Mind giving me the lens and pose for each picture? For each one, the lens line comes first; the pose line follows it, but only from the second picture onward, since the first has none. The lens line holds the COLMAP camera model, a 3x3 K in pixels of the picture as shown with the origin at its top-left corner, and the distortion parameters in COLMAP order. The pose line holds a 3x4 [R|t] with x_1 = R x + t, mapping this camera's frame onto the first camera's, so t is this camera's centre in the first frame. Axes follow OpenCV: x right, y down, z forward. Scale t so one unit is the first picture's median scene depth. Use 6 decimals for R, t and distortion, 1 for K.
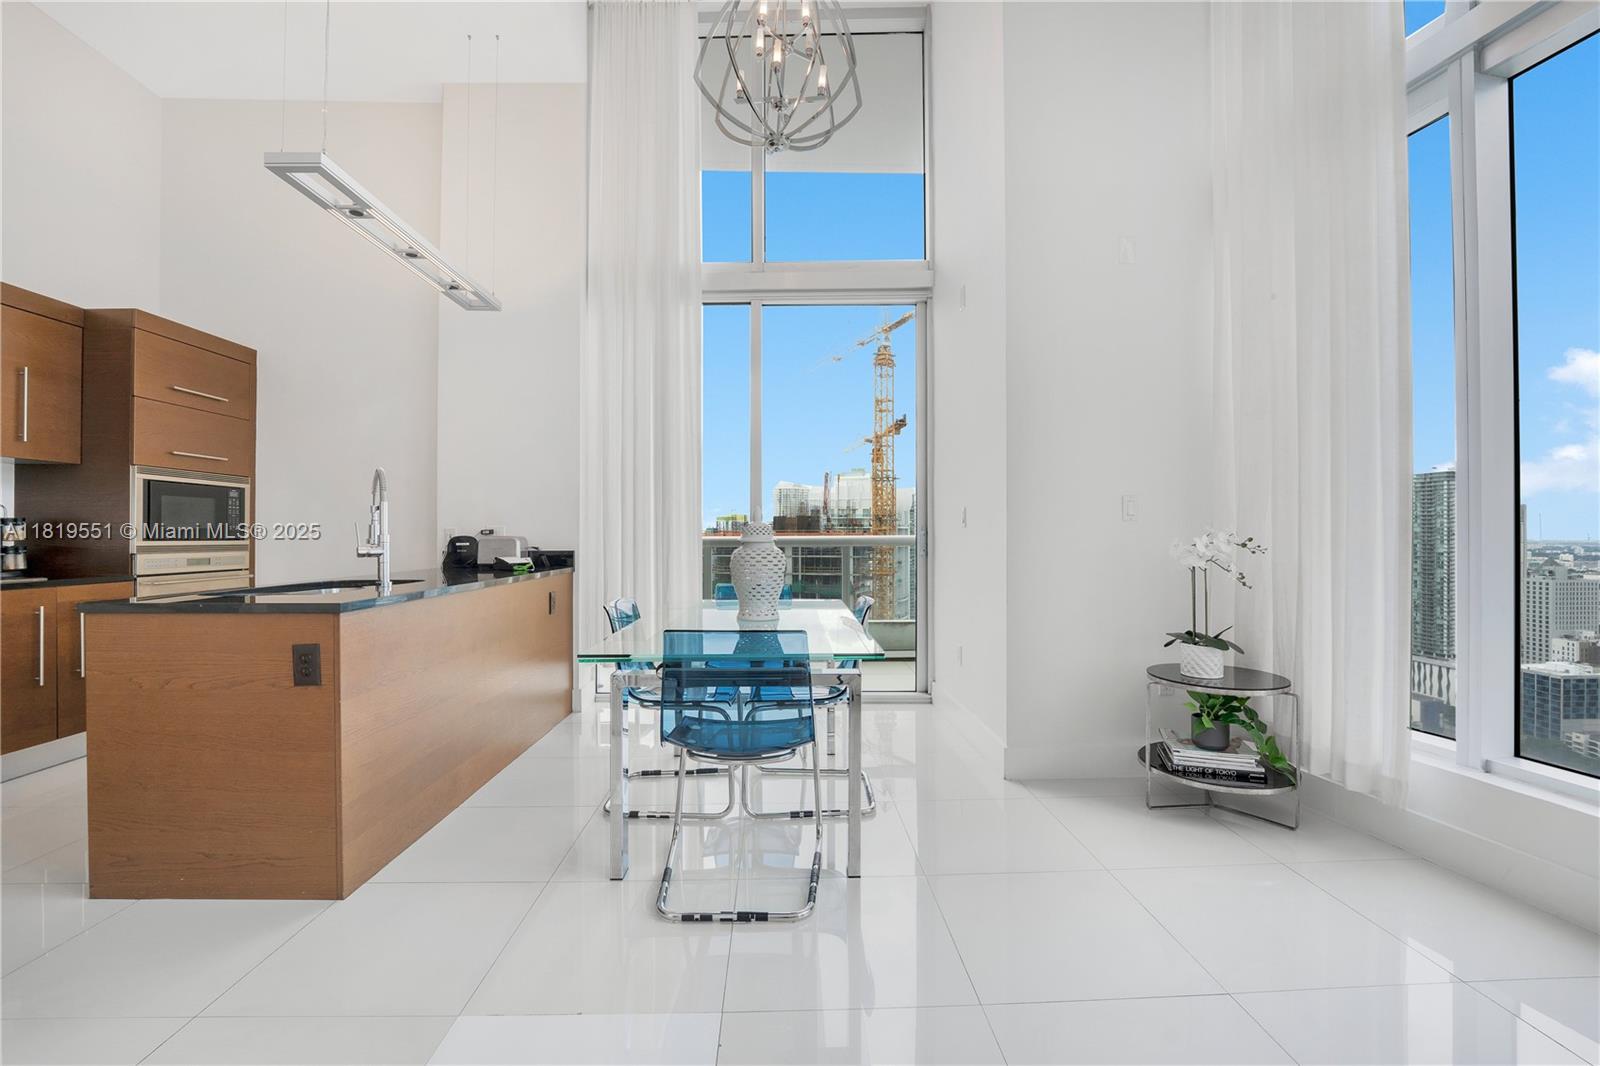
lens RADIAL K [[683.8, 0, 774.1], [0, 683.8, 522.5], [0, 0, 1]] dist [-0.029753, 0.003372]
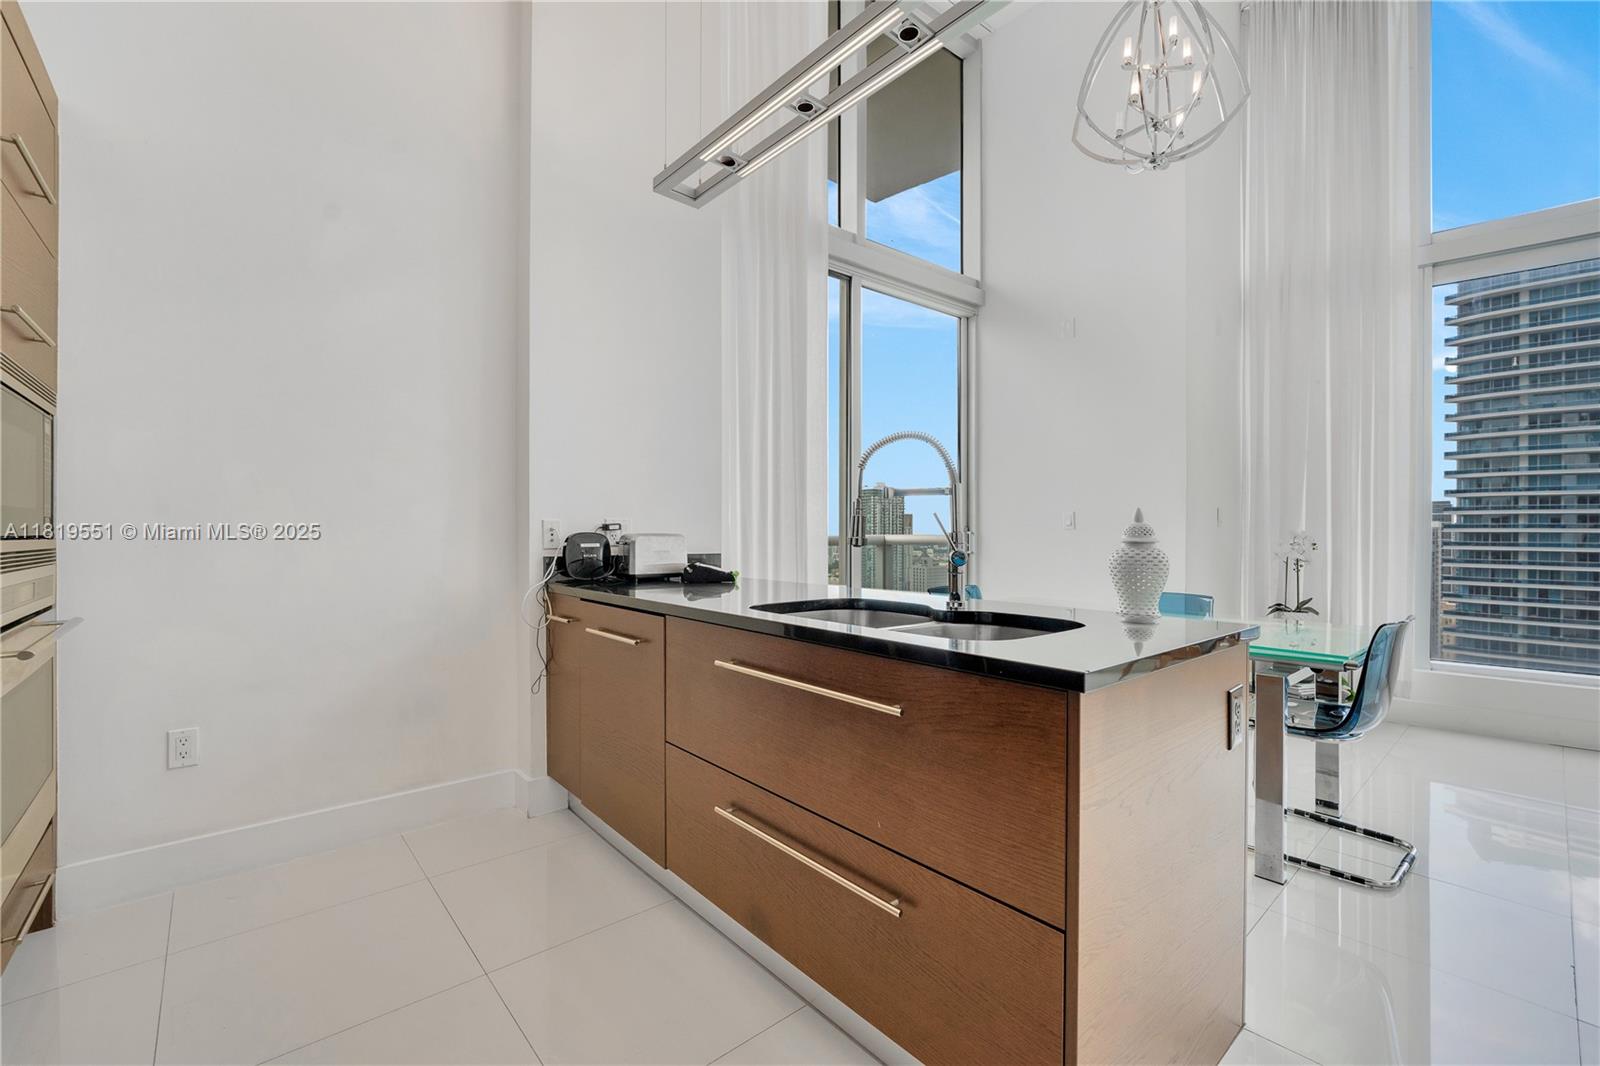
lens RADIAL K [[693.4, 0, 796.5], [0, 693.4, 527.0], [0, 0, 1]] dist [-0.002983, 0.000125]
pose [[0.755556, 0.013517, 0.654945, -0.972856], [-0.019927, 0.999799, 0.002353, 0.011977], [-0.654781, -0.014829, 0.755673, 0.484606]]
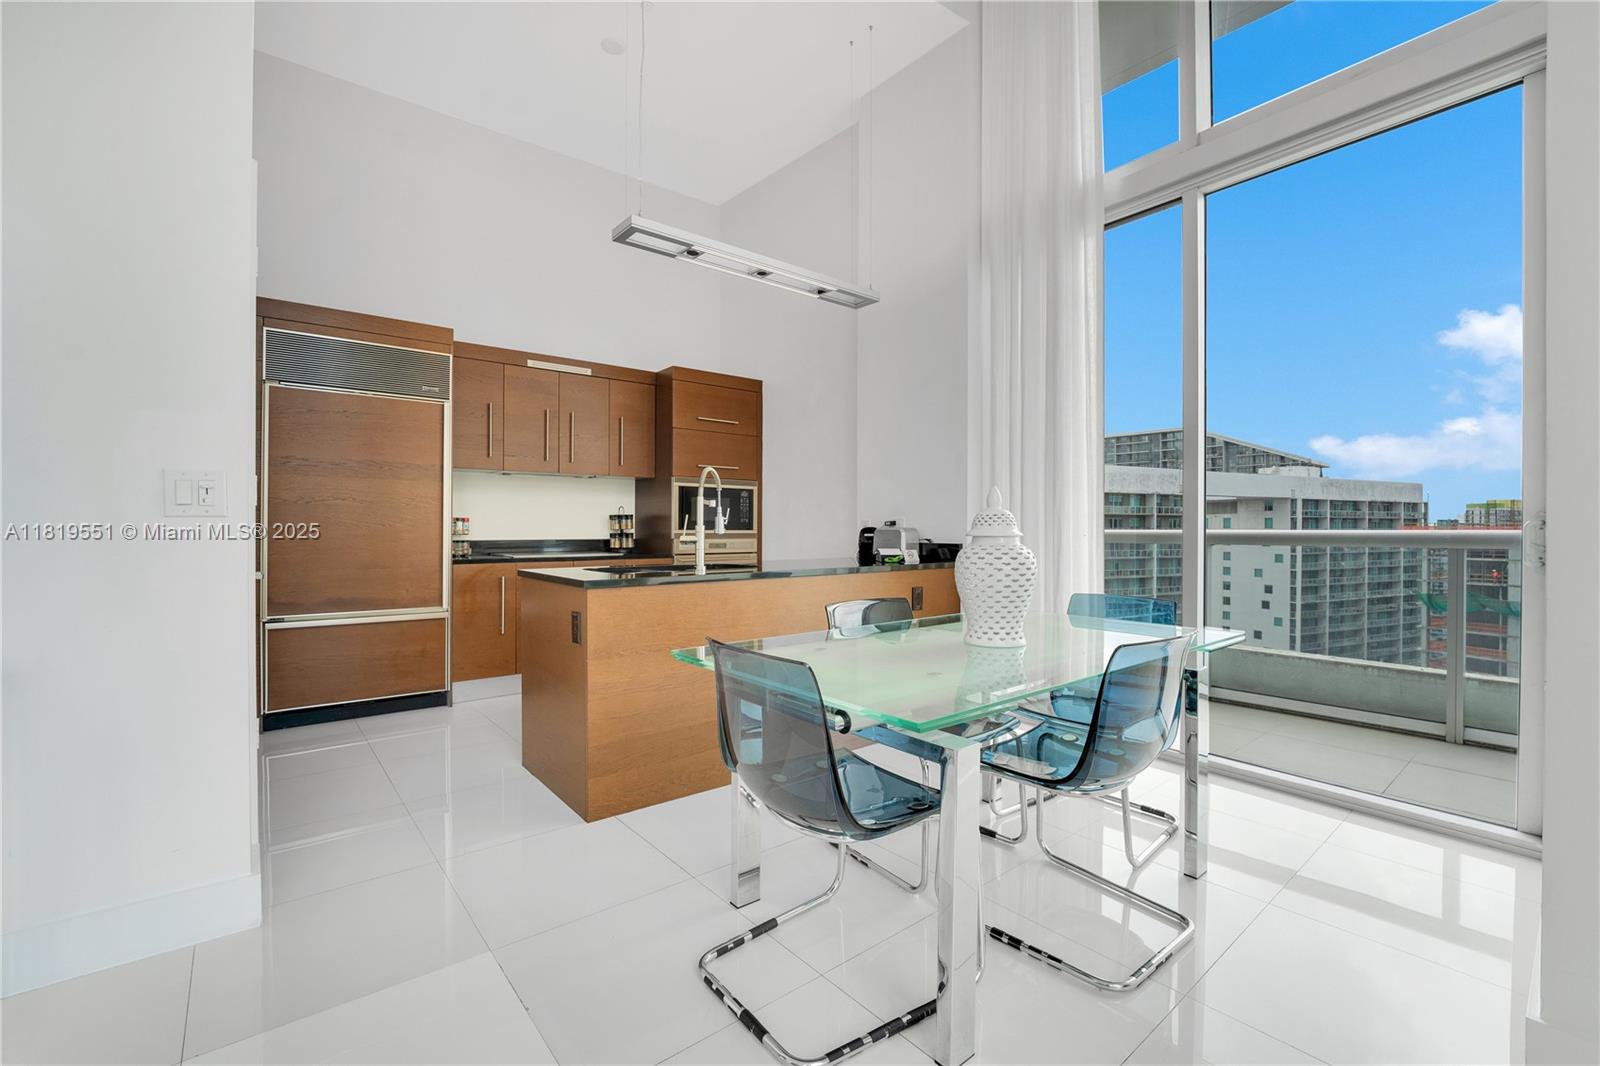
lens RADIAL K [[675.7, 0, 793.4], [0, 675.7, 520.8], [0, 0, 1]] dist [-0.002653, -0.000203]
pose [[0.622372, -0.003748, -0.782713, 0.359578], [0.010707, 0.999936, 0.003725, 0.006220], [0.782649, -0.010698, 0.622372, 0.342253]]
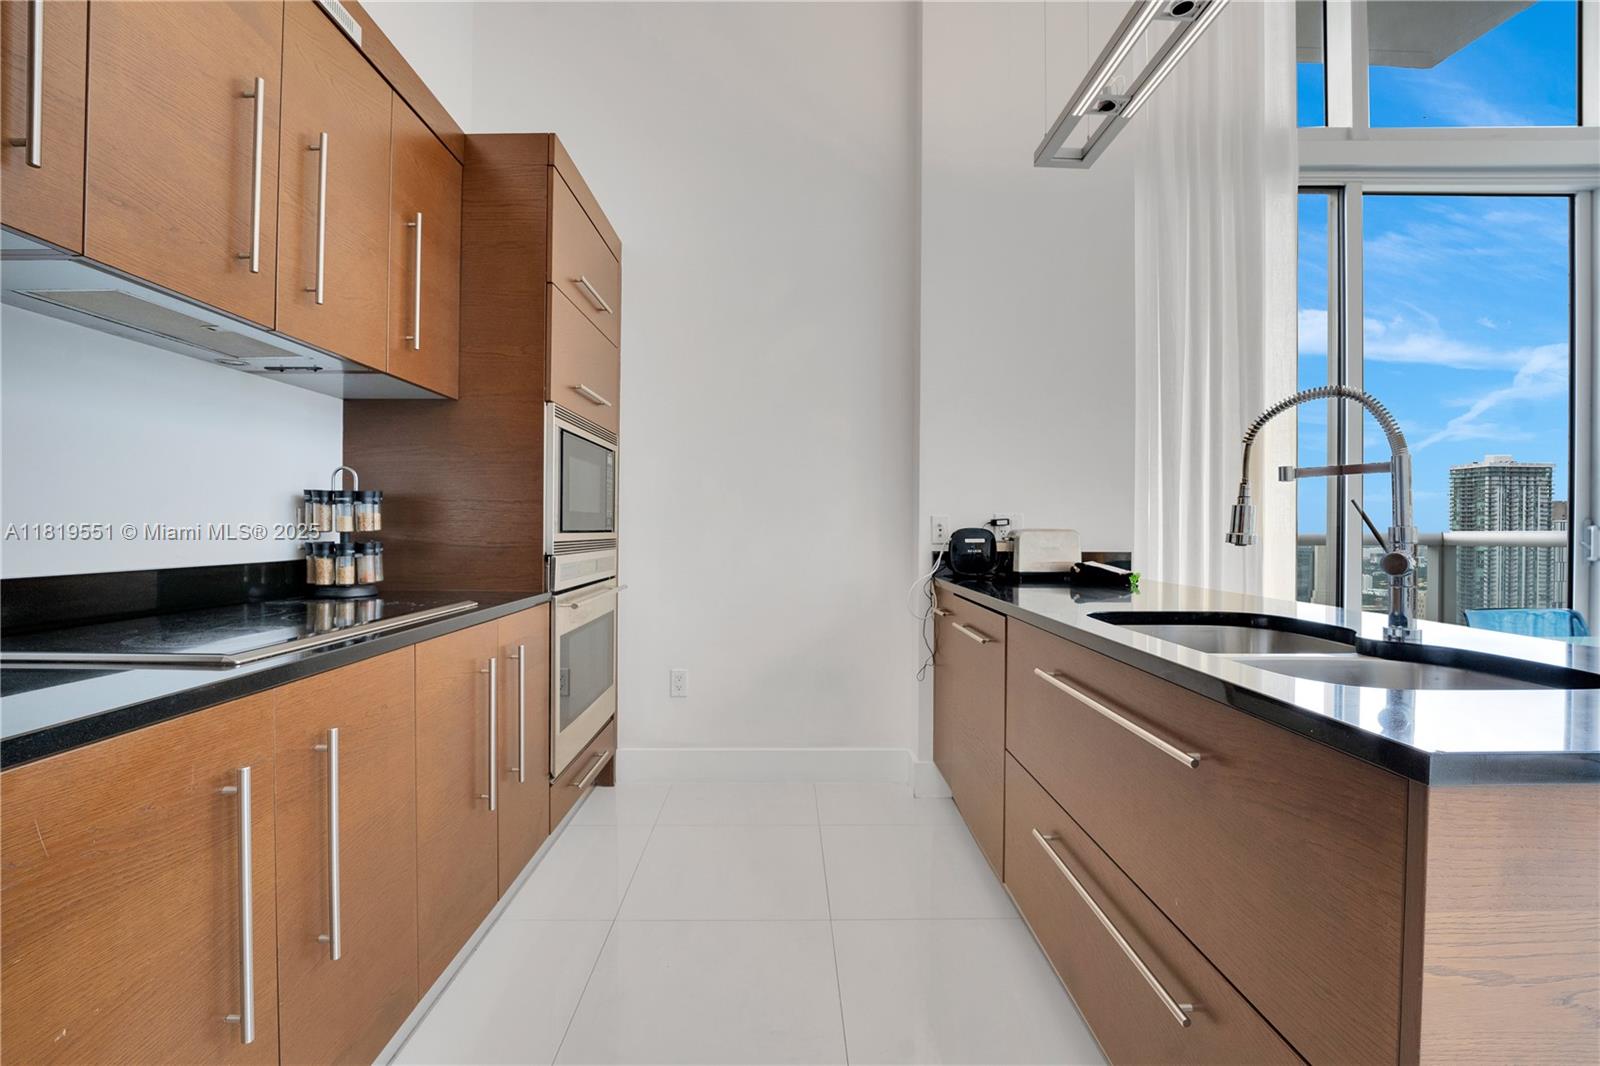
lens RADIAL K [[687.1, 0, 760.1], [0, 687.1, 523.5], [0, 0, 1]] dist [-0.019911, 0.000102]
pose [[0.999955, 0.007870, -0.005206, -0.864577], [-0.007801, 0.999885, 0.012995, 0.011330], [0.005308, -0.012954, 0.999902, 0.451549]]
